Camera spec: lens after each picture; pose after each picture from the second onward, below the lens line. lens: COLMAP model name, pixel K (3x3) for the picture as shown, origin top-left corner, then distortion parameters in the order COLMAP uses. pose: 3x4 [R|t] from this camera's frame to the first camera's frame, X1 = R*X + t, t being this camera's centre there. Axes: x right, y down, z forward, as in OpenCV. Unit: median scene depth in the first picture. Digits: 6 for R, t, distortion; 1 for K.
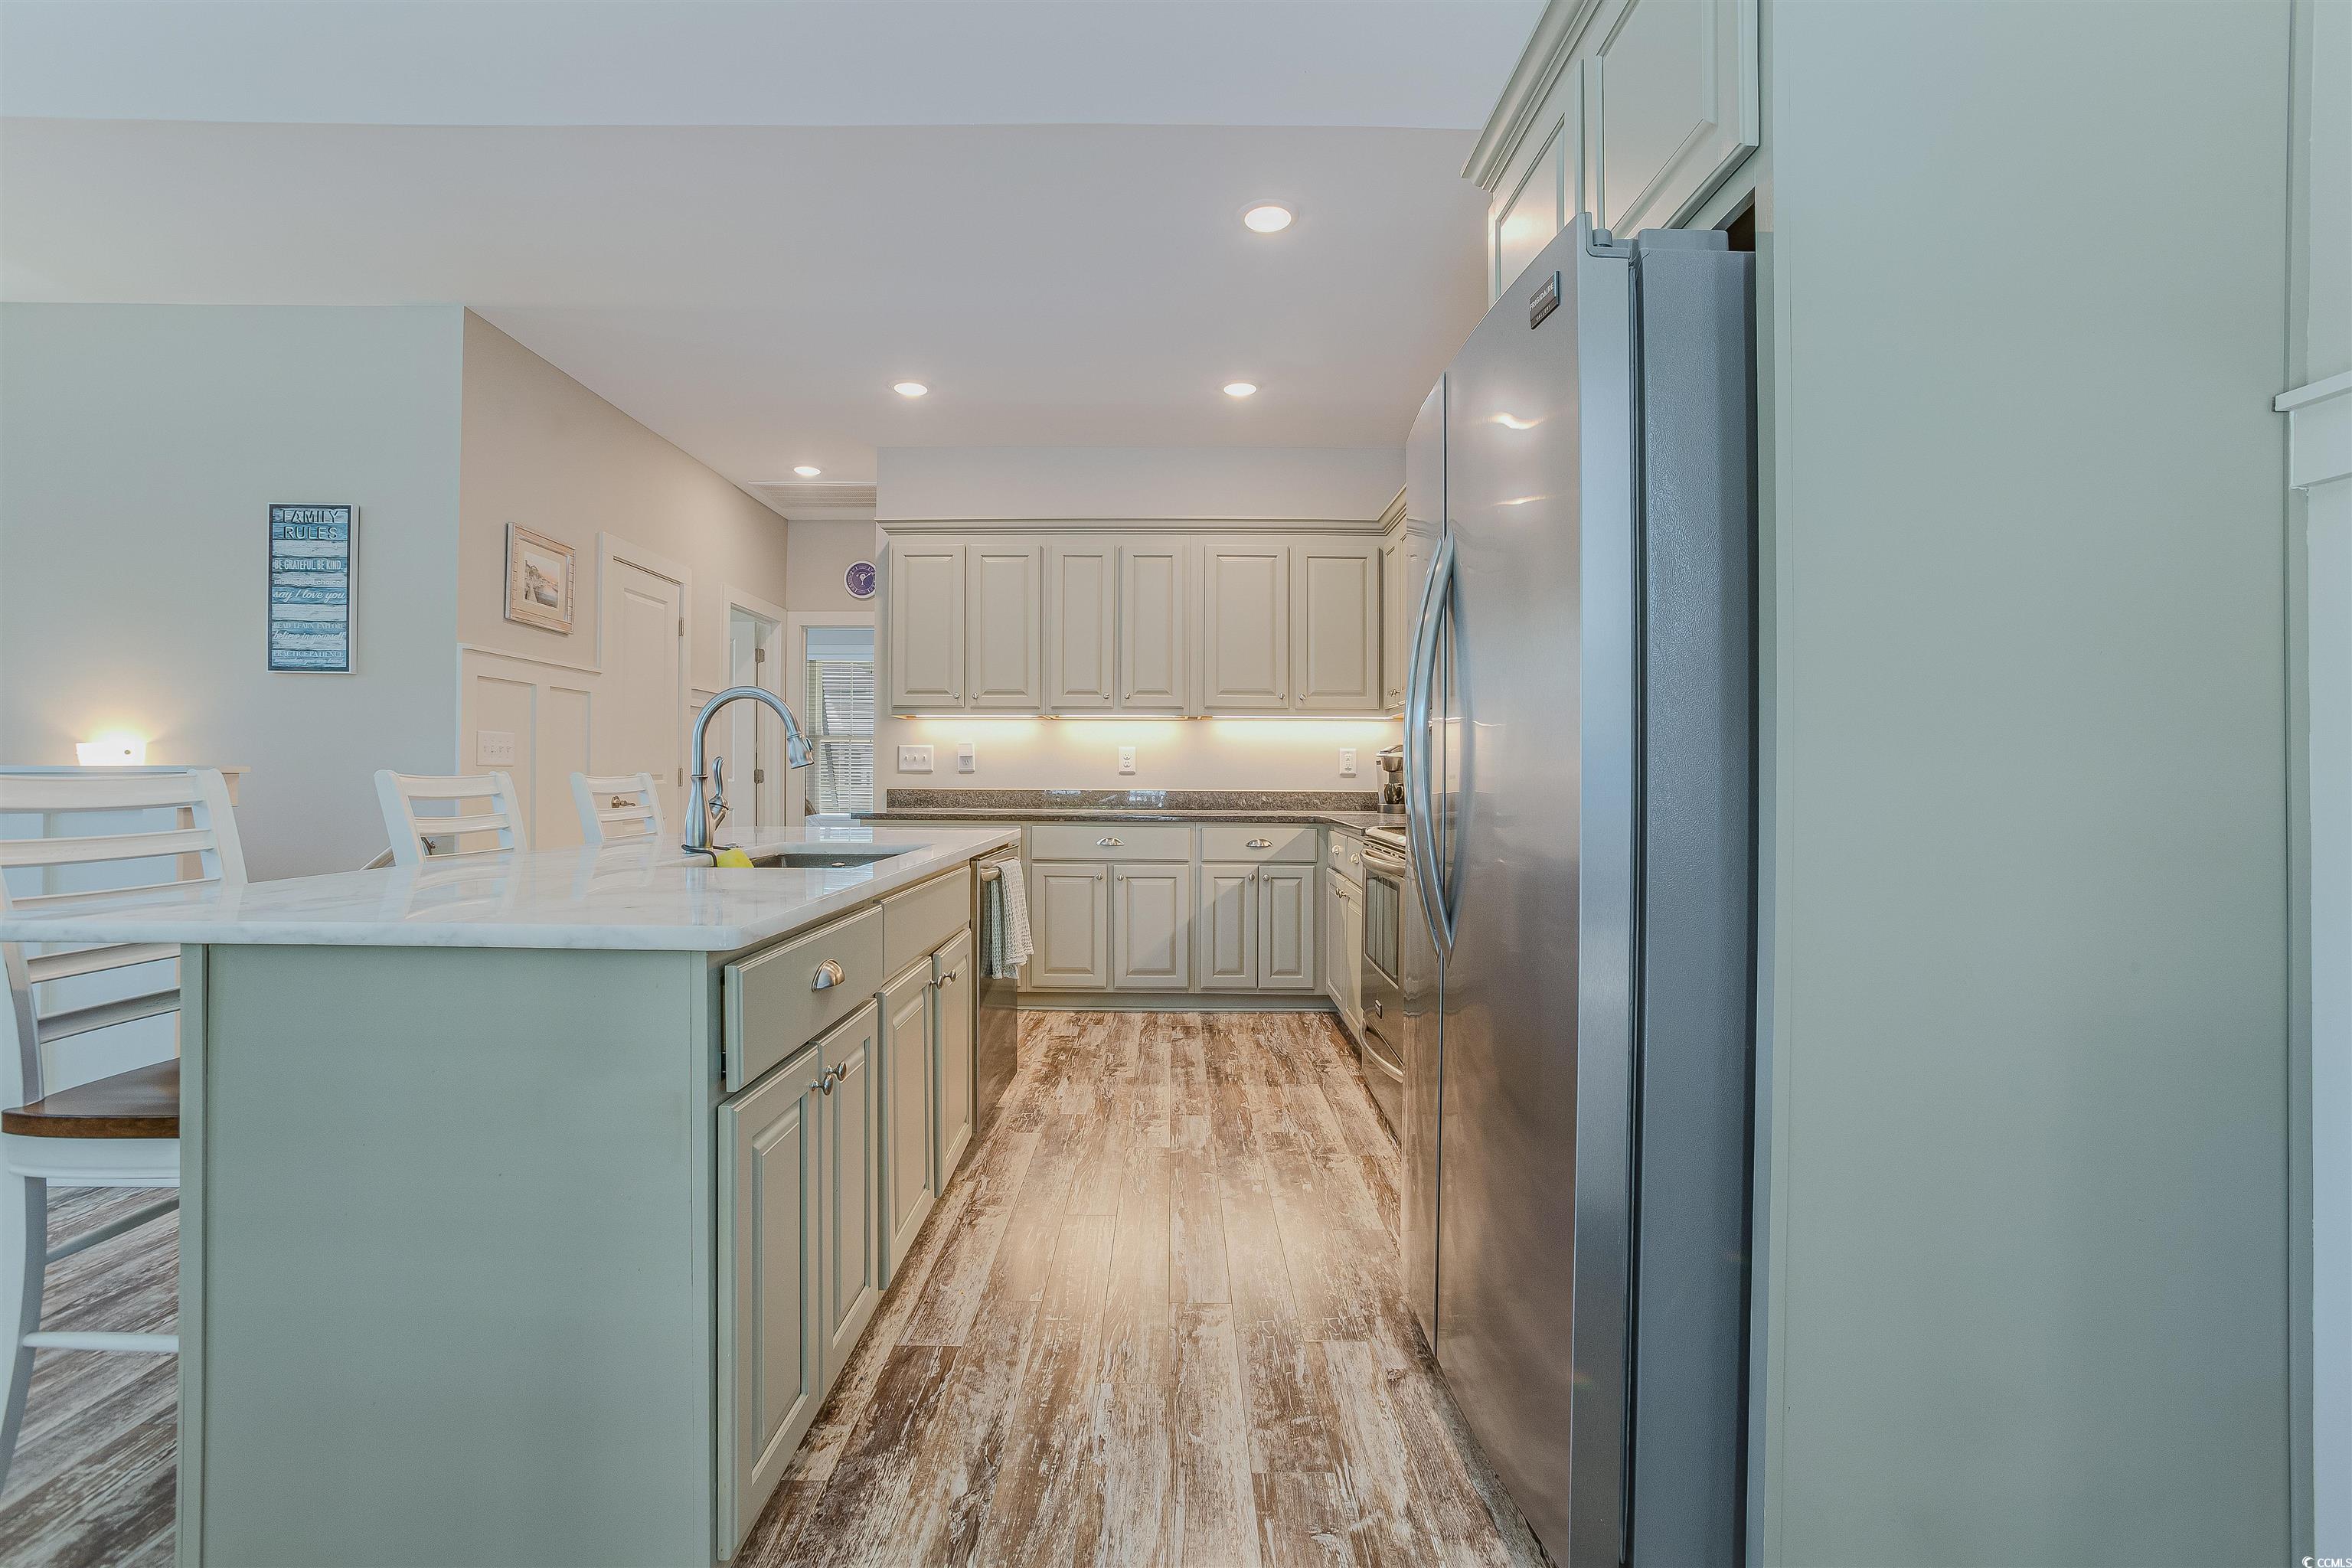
lens RADIAL K [[1096.4, 0, 1180.3], [0, 1096.4, 772.8], [0, 0, 1]] dist [-0.065184, 0.022836]
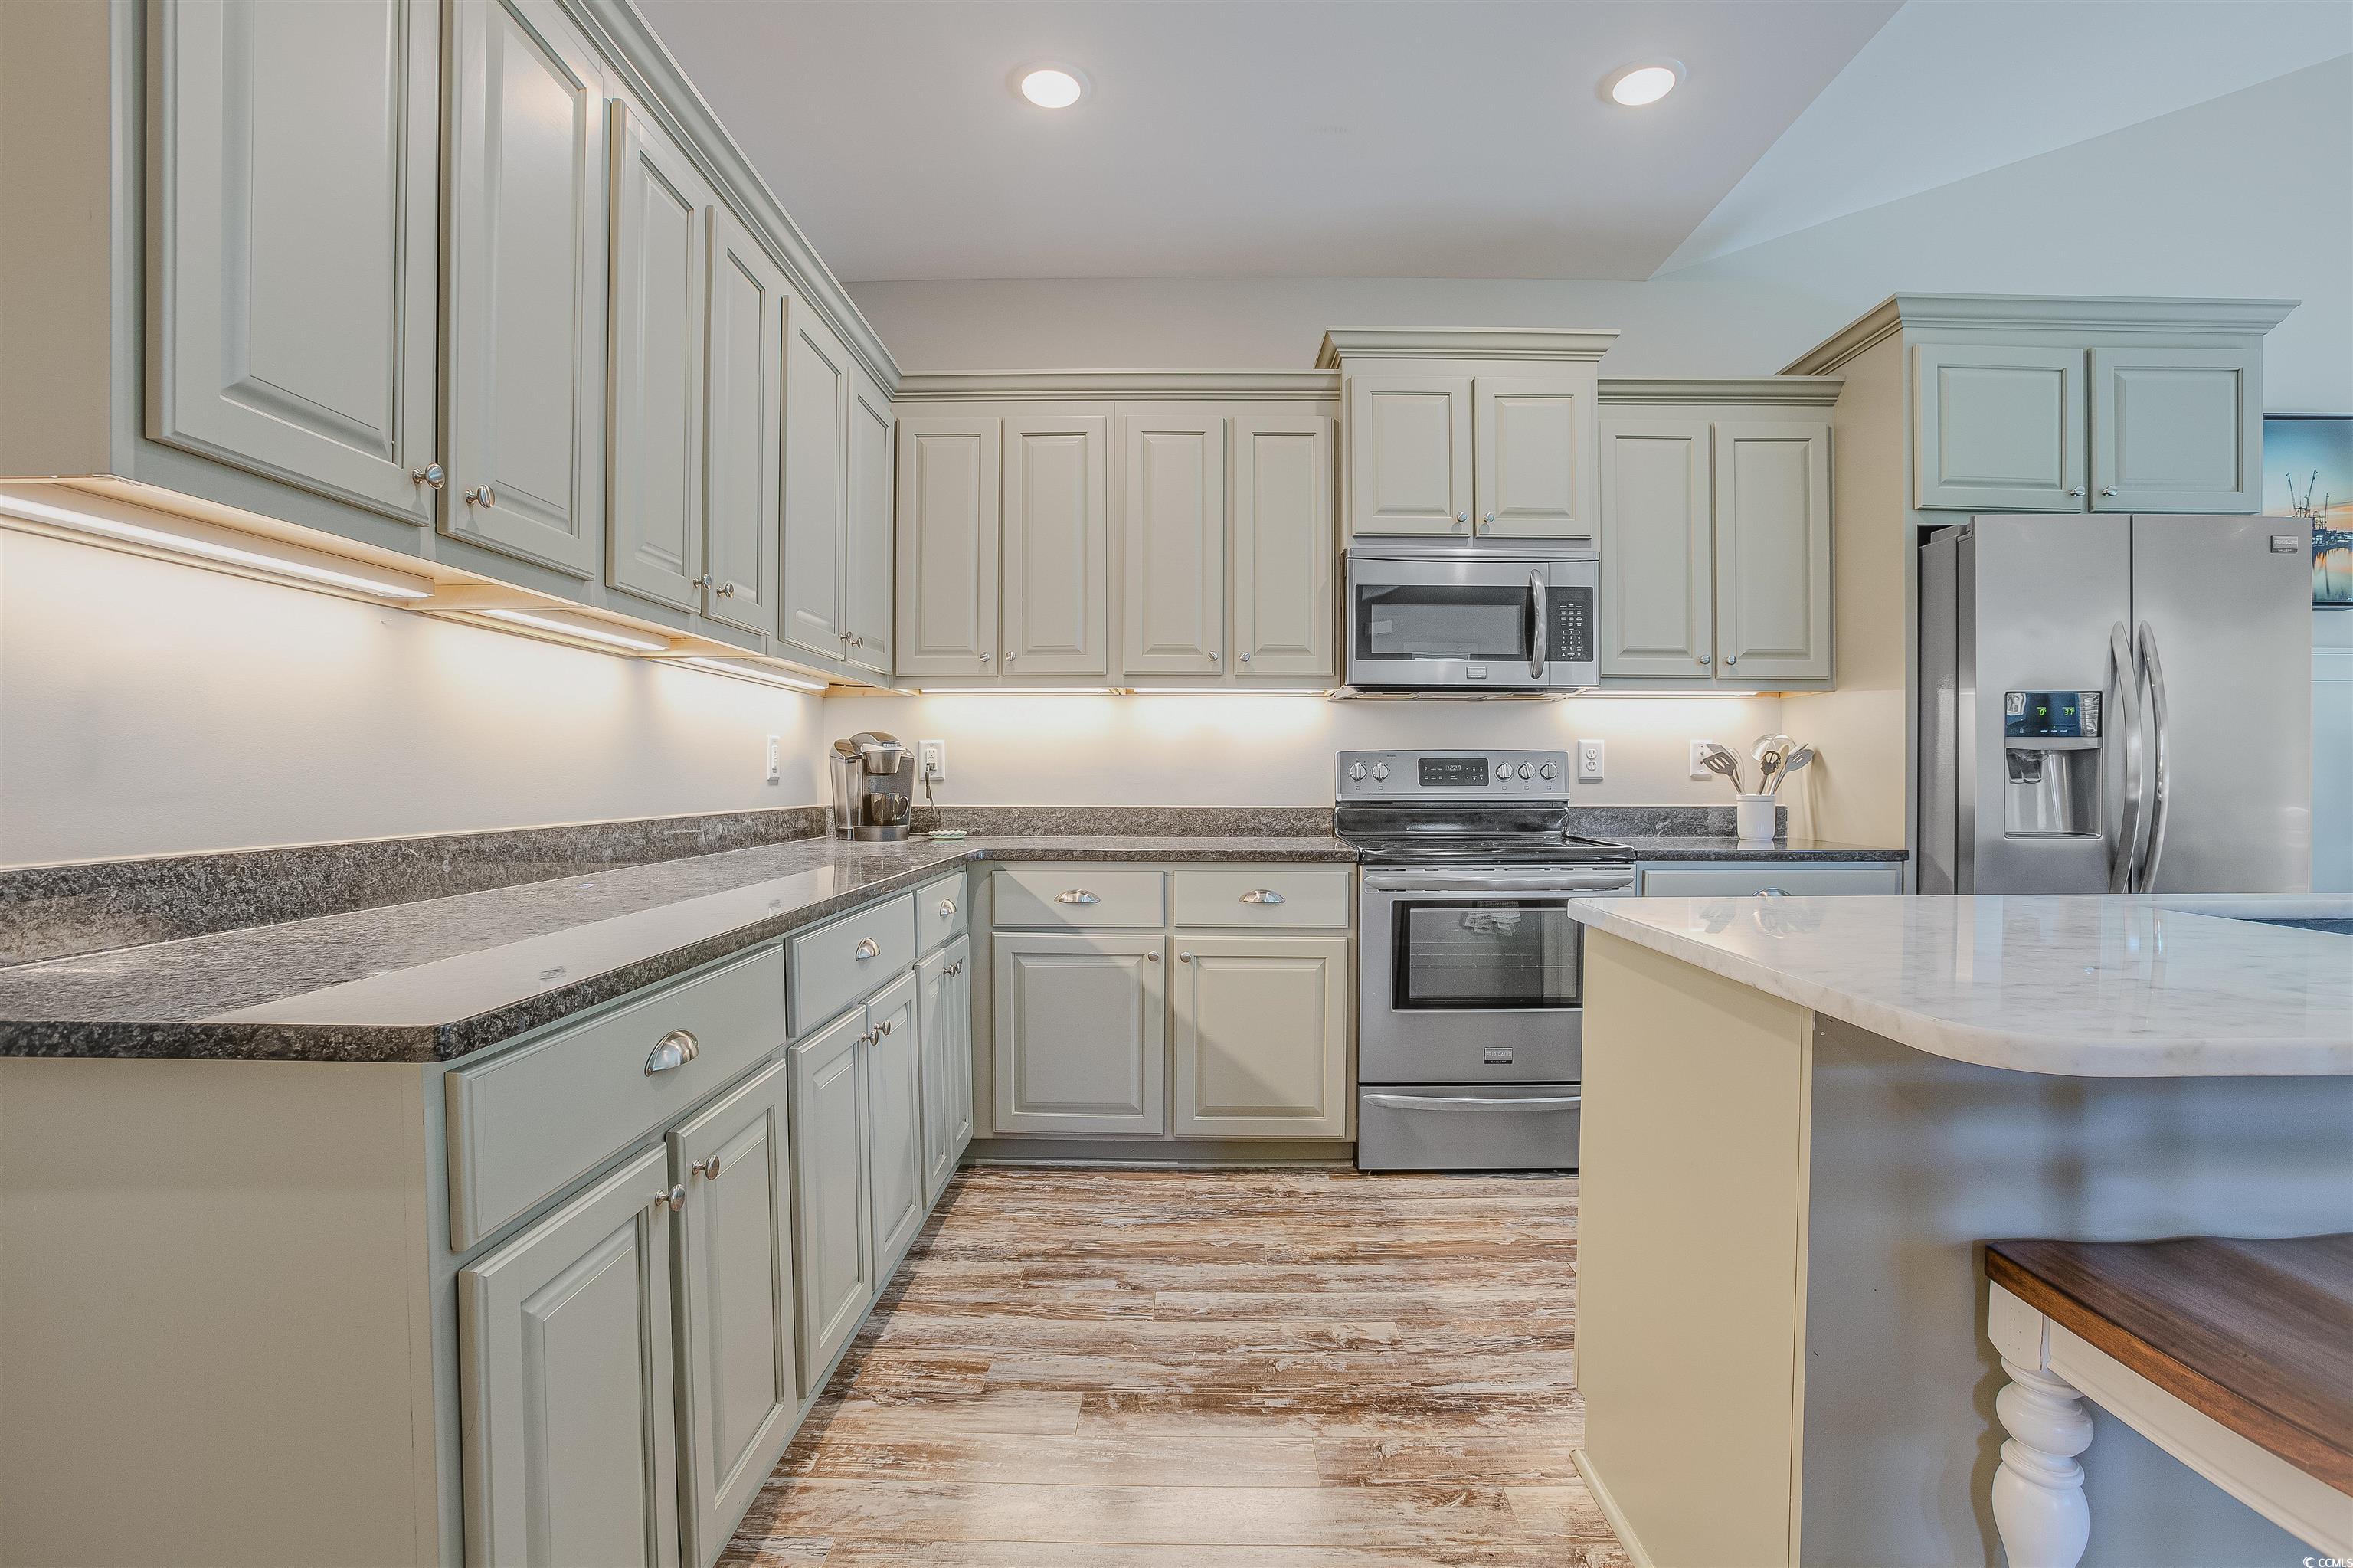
lens RADIAL K [[1096.9, 0, 1180.8], [0, 1096.9, 772.8], [0, 0, 1]] dist [-0.065184, 0.022836]
pose [[0.016344, -0.001184, 0.999866, -0.609714], [0.002634, 0.999996, 0.001141, -0.000802], [-0.999863, 0.002615, 0.016348, 1.134712]]
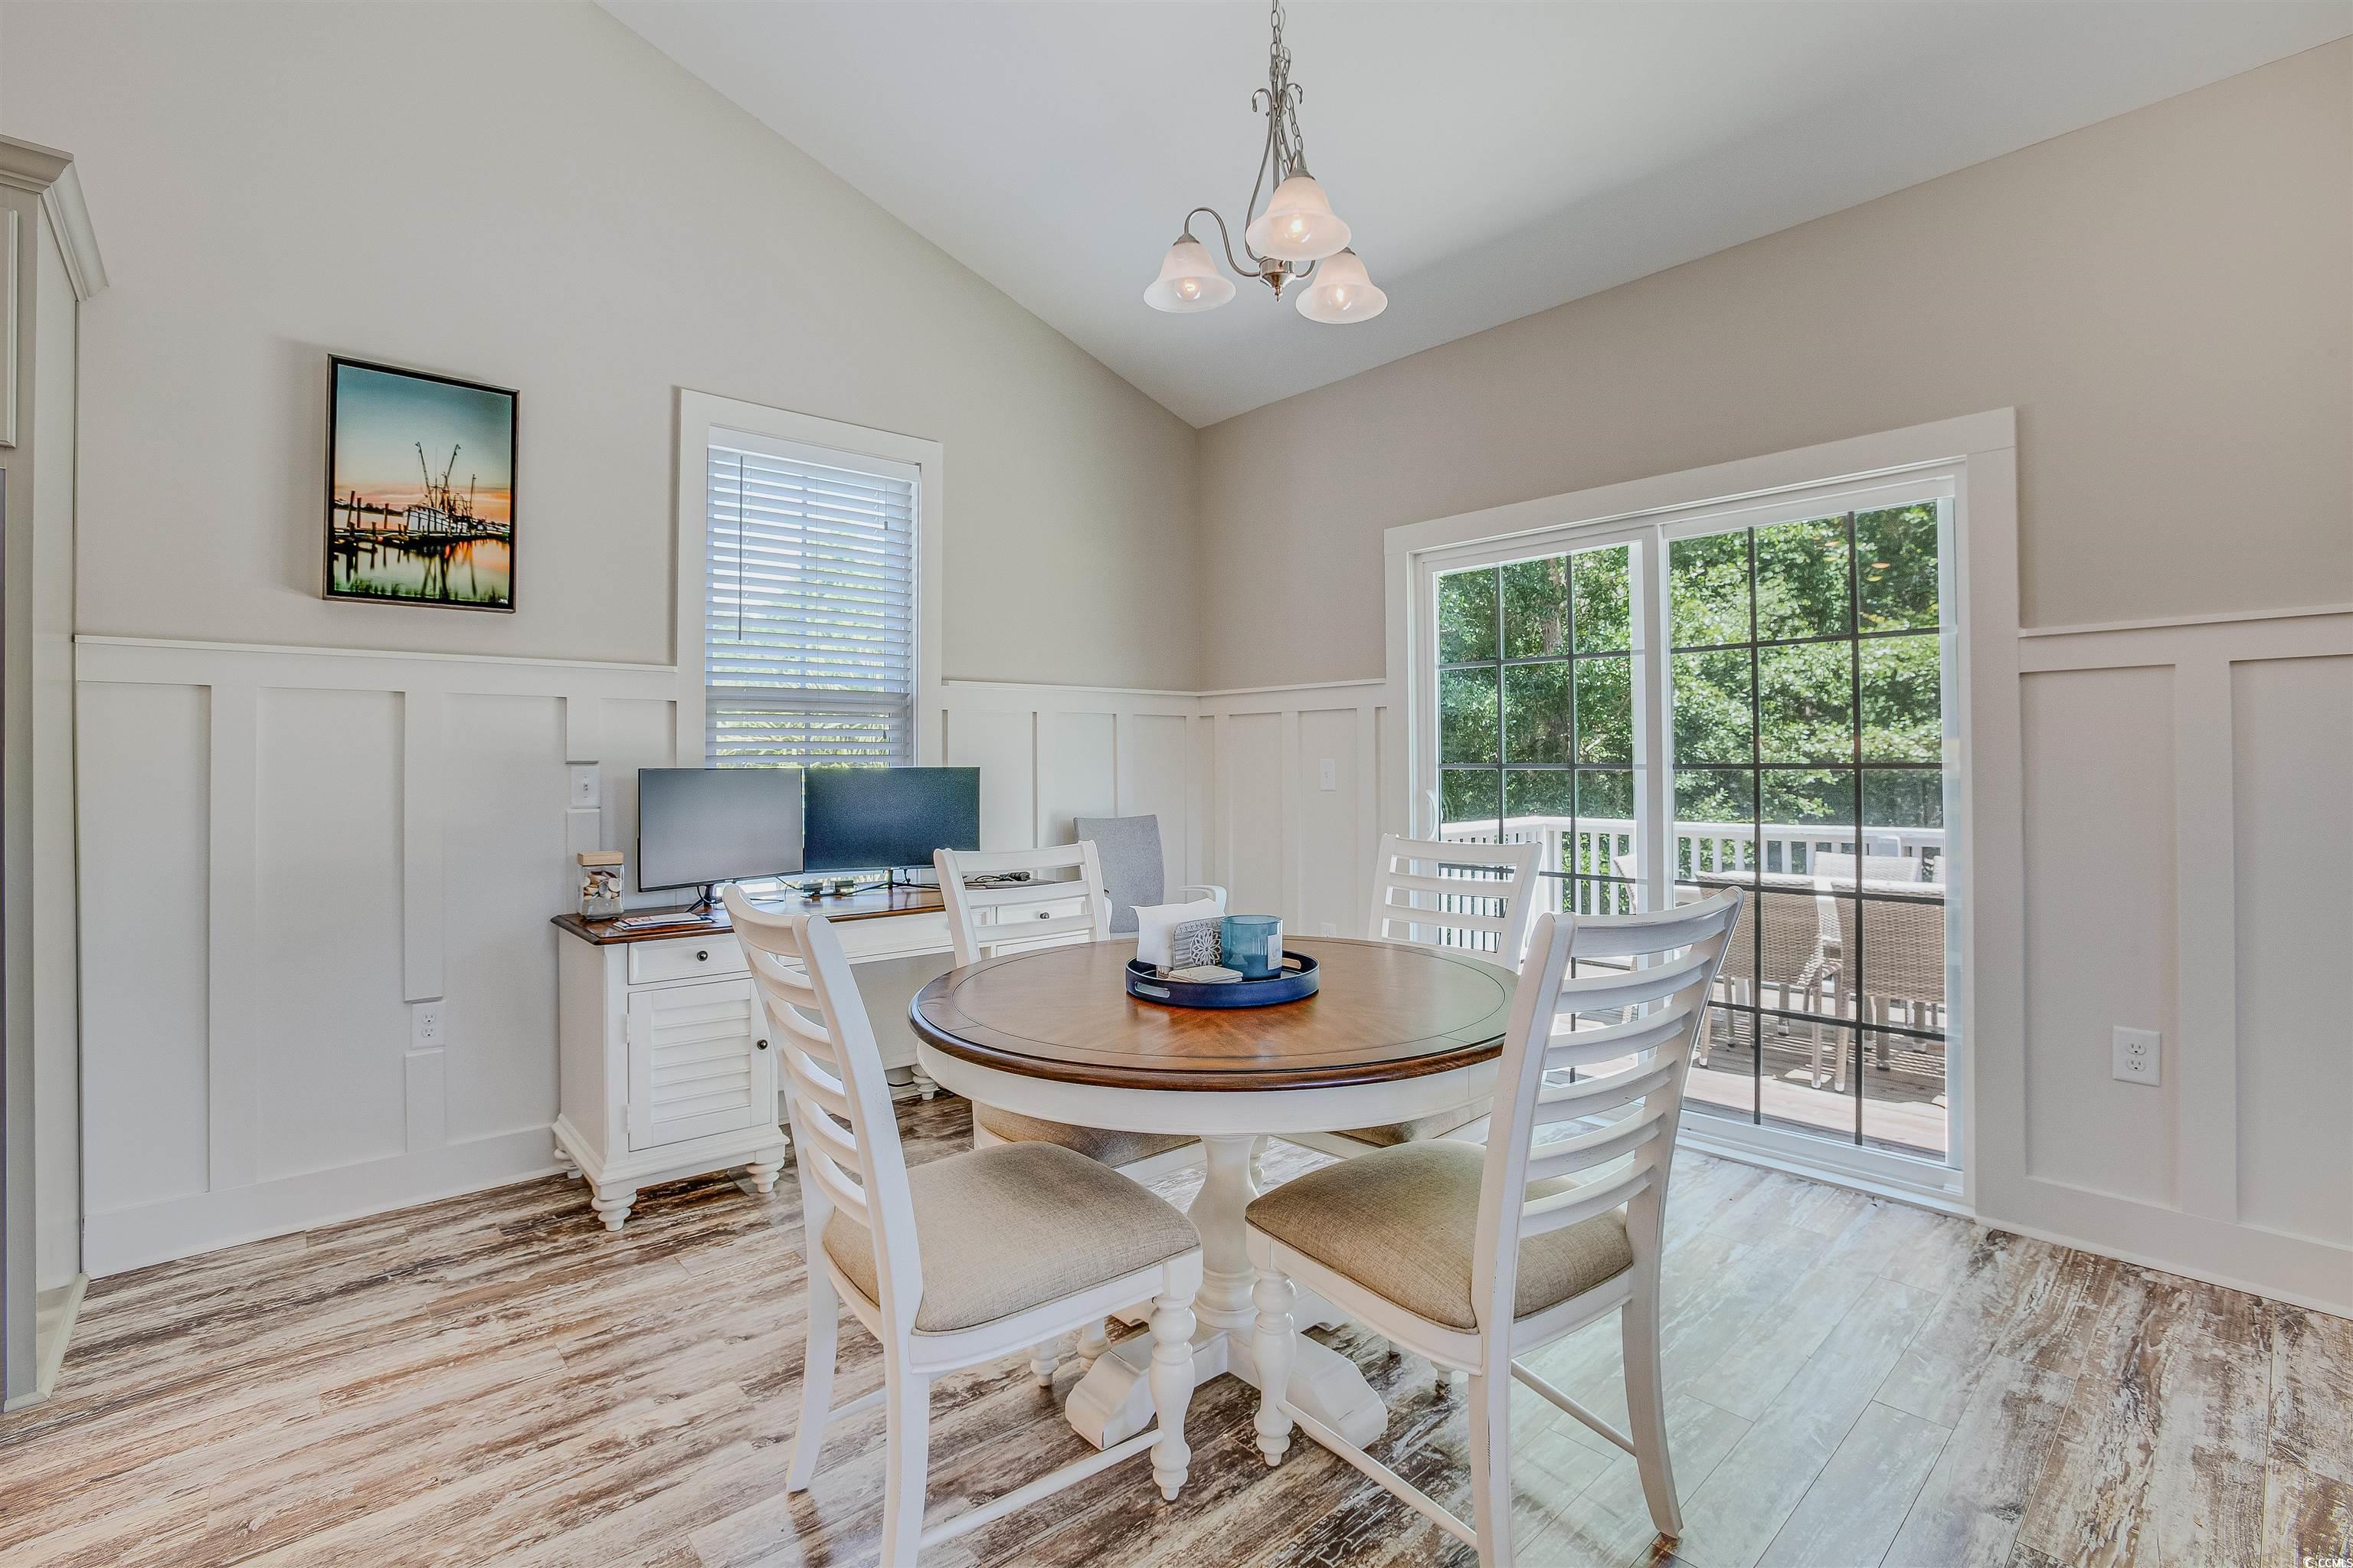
lens RADIAL K [[1077.2, 0, 1181.3], [0, 1077.2, 756.9], [0, 0, 1]] dist [-0.067339, 0.021276]
pose [[-0.669817, 0.001177, 0.742526, -0.595034], [0.007285, 0.999961, 0.004987, -0.034462], [-0.742491, 0.008749, -0.669799, 0.263427]]
